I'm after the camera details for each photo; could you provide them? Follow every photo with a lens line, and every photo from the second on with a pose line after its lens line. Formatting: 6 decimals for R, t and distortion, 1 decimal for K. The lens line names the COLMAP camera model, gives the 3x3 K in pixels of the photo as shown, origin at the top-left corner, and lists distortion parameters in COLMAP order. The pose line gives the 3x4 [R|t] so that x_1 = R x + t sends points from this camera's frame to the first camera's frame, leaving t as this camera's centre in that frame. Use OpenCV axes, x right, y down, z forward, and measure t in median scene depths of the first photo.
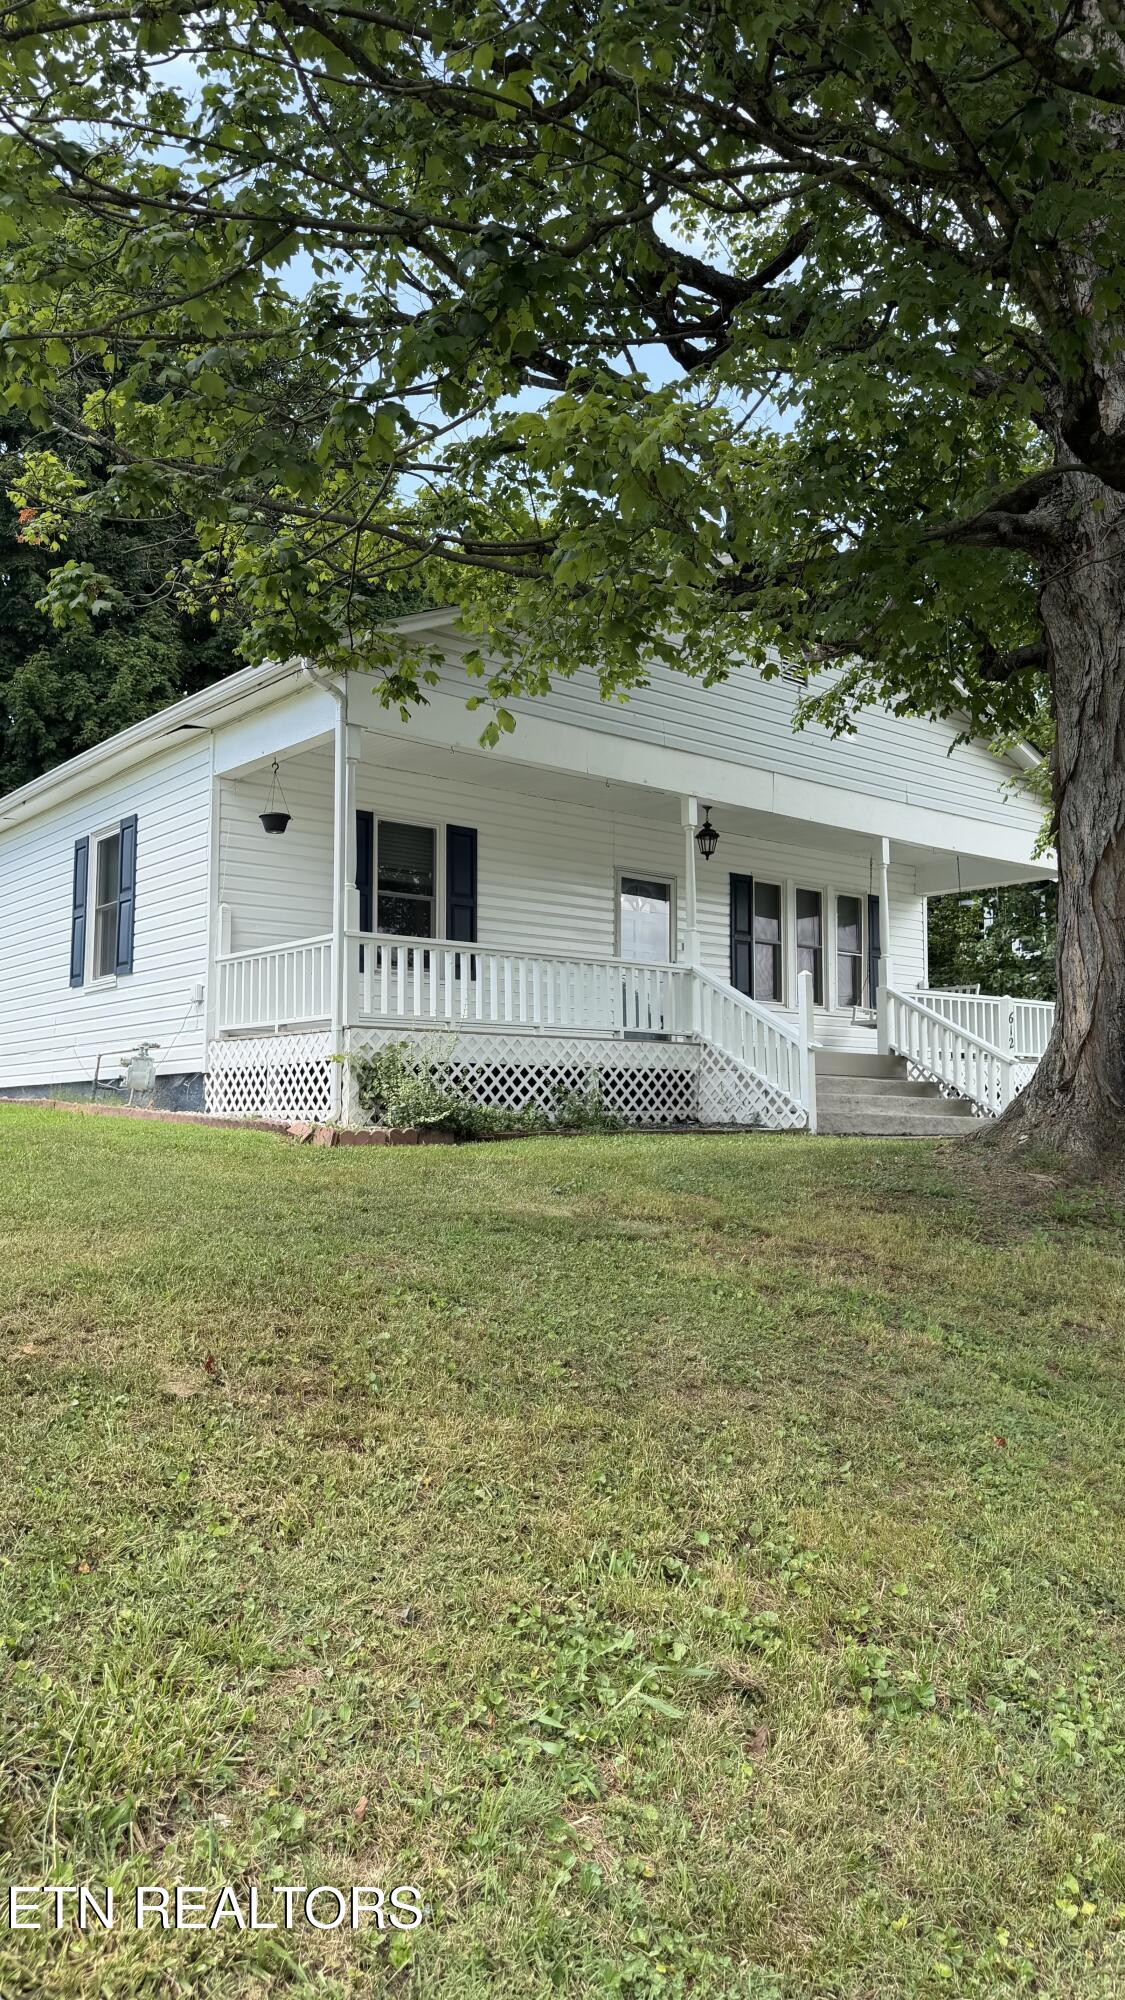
lens RADIAL K [[1441.9, 0, 563.3], [0, 1441.9, 1009.0], [0, 0, 1]] dist [0.085538, 0.001012]
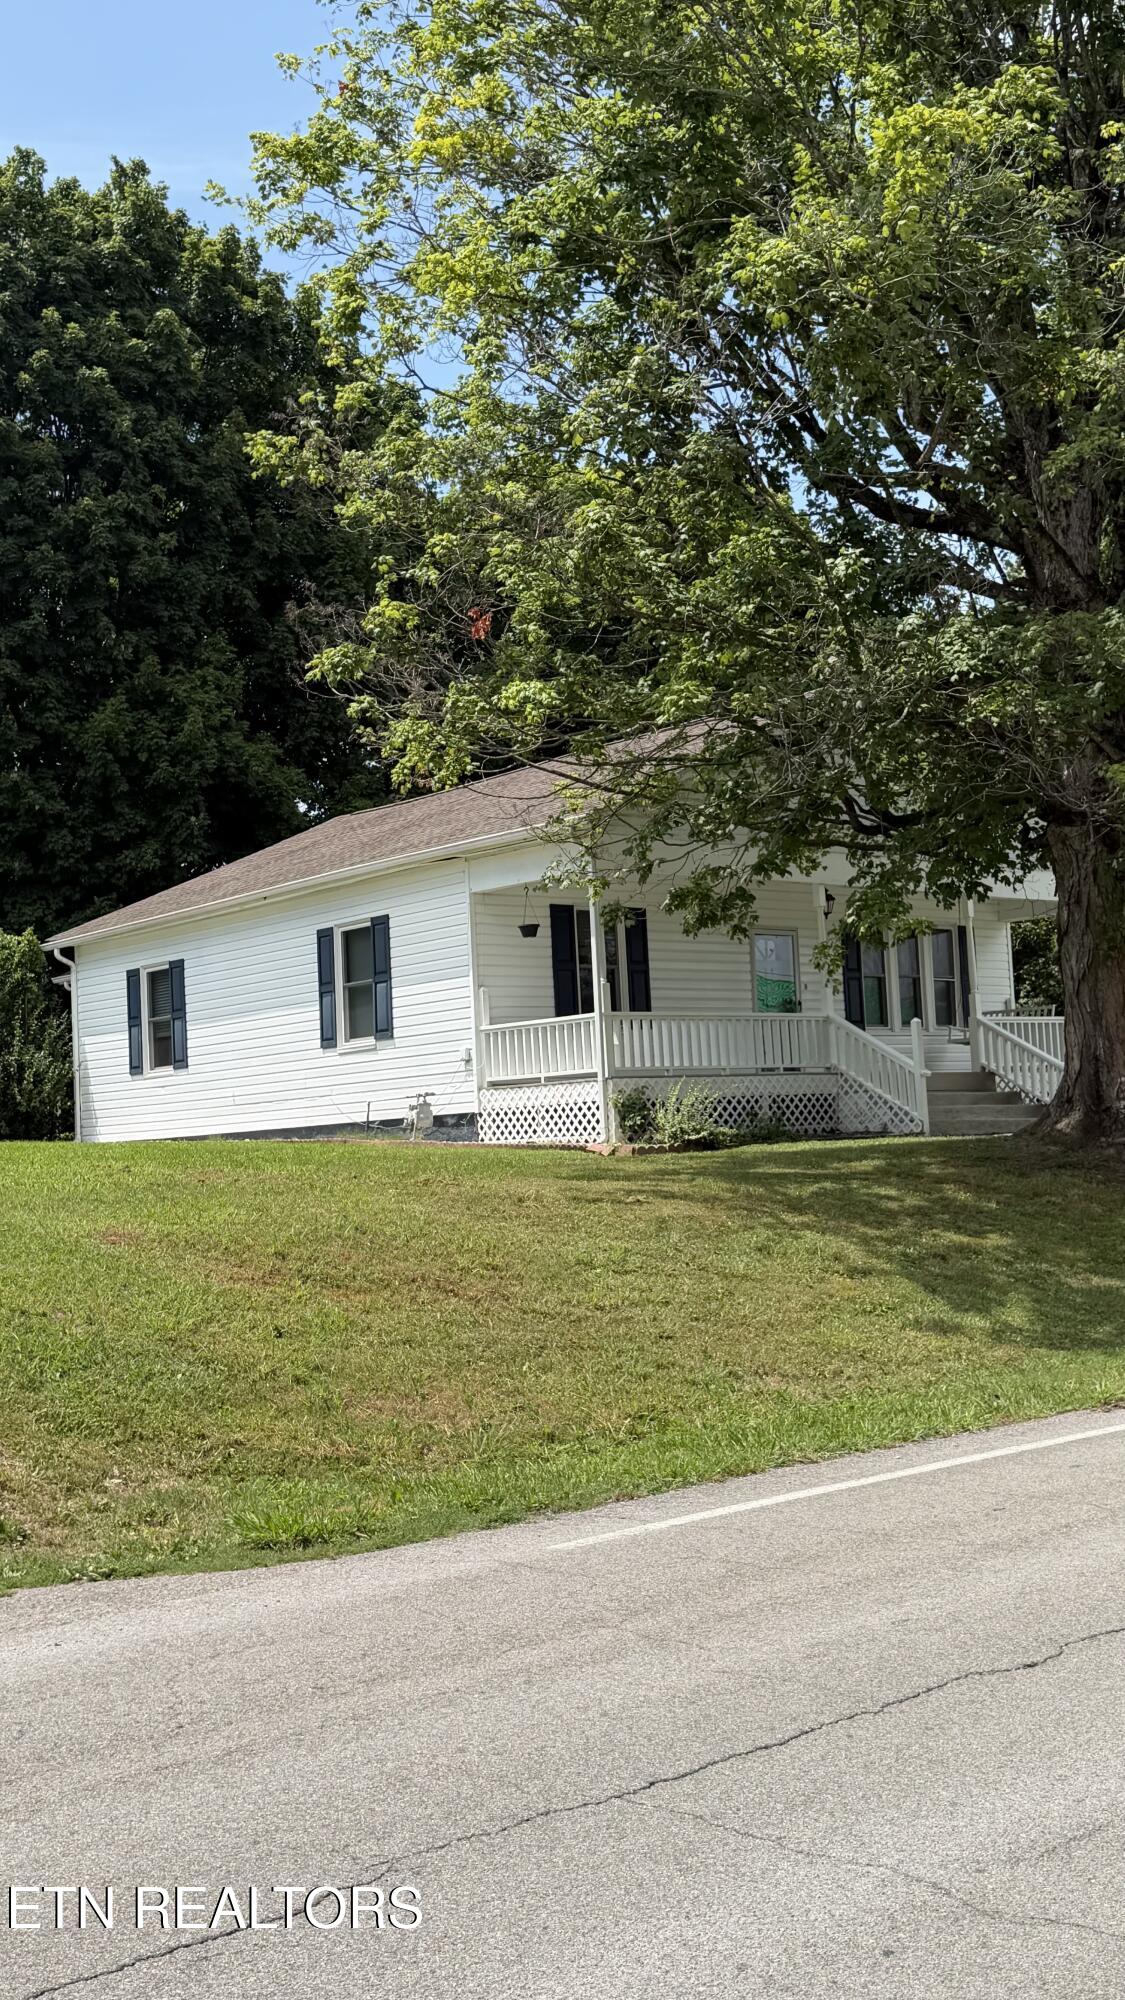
lens RADIAL K [[2138.9, 0, 552.1], [0, 2138.9, 995.9], [0, 0, 1]] dist [0.119812, 0.000000]
pose [[0.998682, -0.047759, 0.018803, -0.197852], [0.047660, 0.998848, 0.005645, -0.069570], [-0.019051, -0.004742, 0.999807, -0.951280]]
